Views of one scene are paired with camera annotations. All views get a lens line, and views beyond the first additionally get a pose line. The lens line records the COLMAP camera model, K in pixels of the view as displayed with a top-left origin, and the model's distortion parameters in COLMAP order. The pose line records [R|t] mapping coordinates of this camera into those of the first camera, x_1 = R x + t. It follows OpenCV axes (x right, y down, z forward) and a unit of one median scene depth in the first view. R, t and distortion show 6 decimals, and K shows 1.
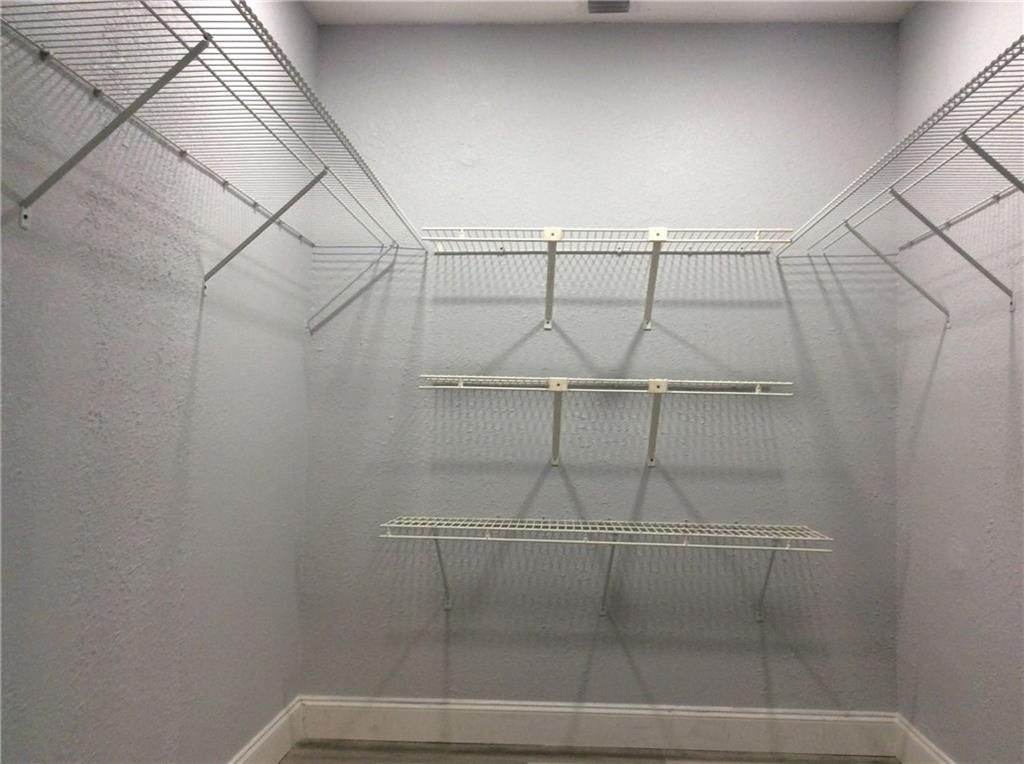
lens RADIAL K [[936.2, 0, 512.7], [0, 936.2, 381.1], [0, 0, 1]] dist [0.013722, 0.000000]
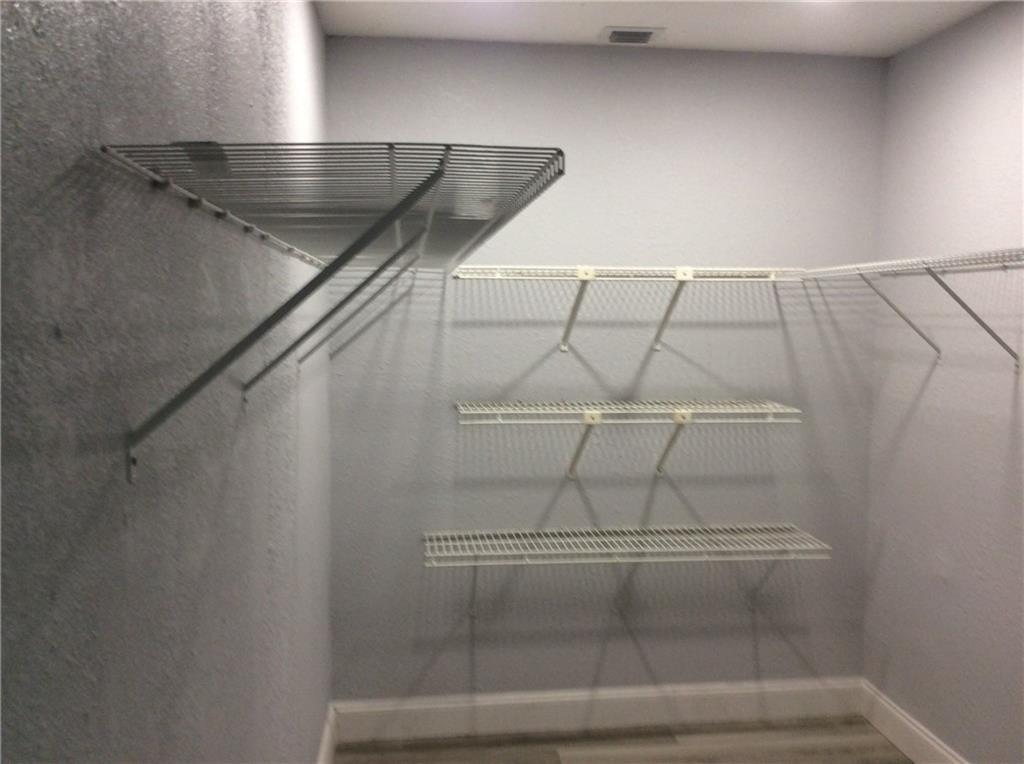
lens RADIAL K [[936.2, 0, 468.7], [0, 936.2, 350.4], [0, 0, 1]] dist [0.013722, 0.000000]
pose [[0.985500, -0.027771, 0.167386, -0.245841], [0.005121, 0.990934, 0.134255, -0.199960], [-0.169597, -0.131451, 0.976708, -0.001276]]
